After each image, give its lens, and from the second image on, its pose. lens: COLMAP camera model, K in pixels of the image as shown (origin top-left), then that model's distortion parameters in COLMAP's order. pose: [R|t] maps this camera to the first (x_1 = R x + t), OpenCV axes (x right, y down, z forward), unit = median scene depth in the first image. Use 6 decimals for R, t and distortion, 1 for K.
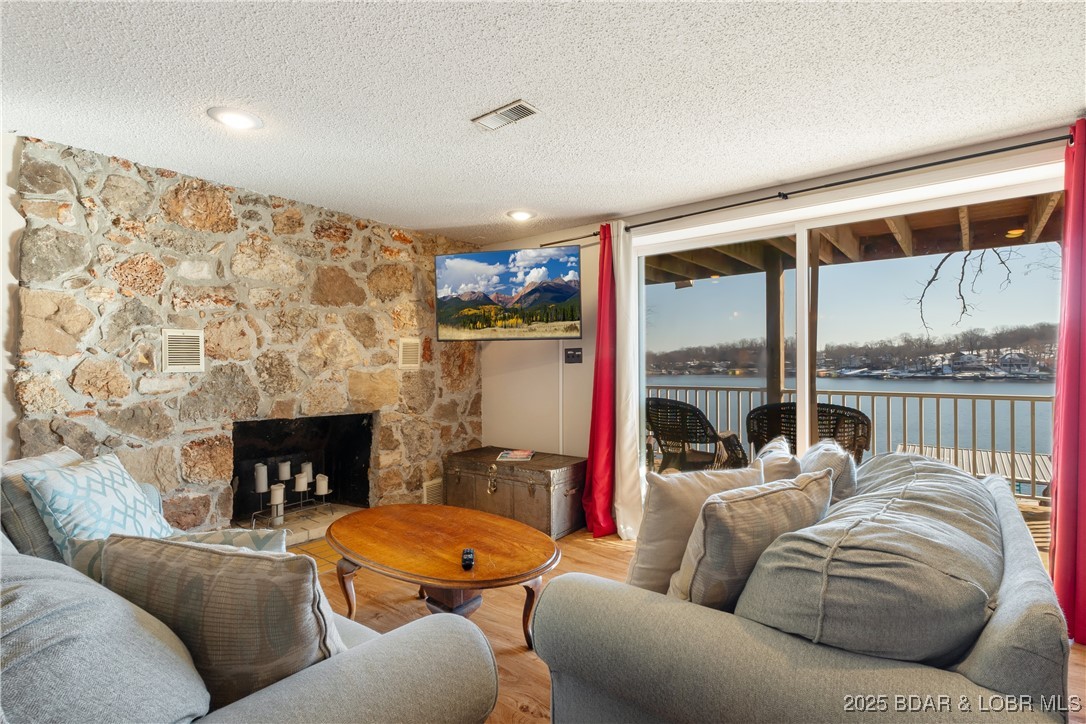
lens RADIAL K [[523.7, 0, 543.0], [0, 523.7, 362.0], [0, 0, 1]] dist [-0.000406, -0.000224]
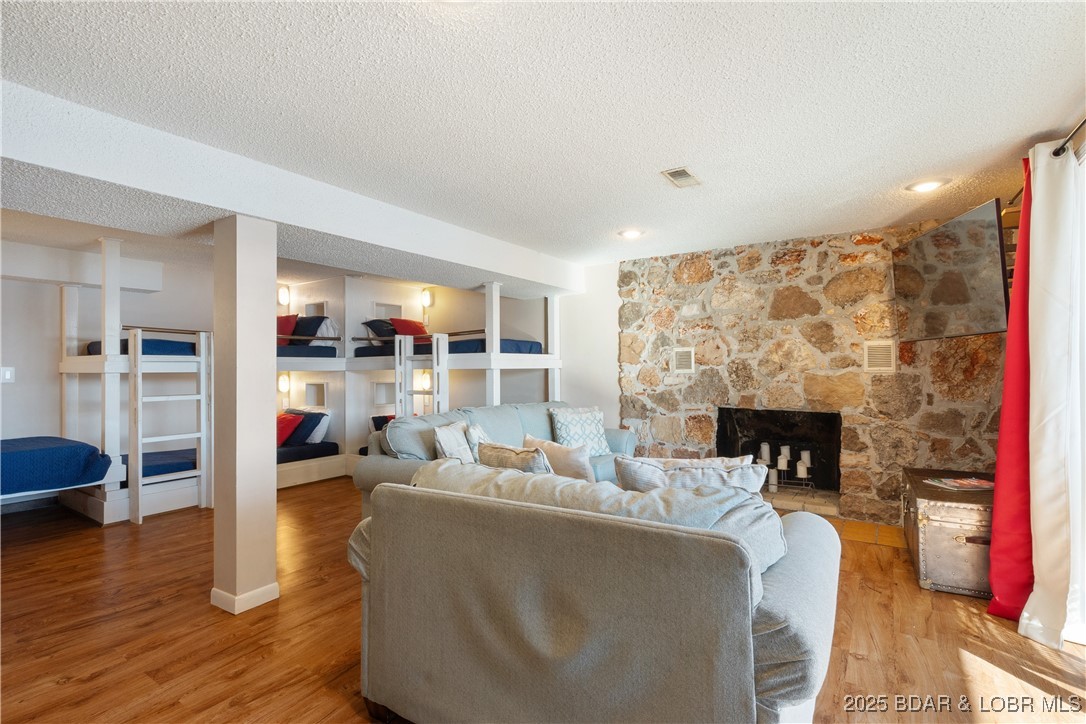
lens RADIAL K [[523.7, 0, 543.0], [0, 523.7, 362.0], [0, 0, 1]] dist [-0.000406, -0.000224]
pose [[0.086749, -0.010394, -0.996176, 0.759909], [0.013019, 0.999872, -0.009299, -0.005449], [0.996145, -0.012162, 0.086873, 0.342923]]
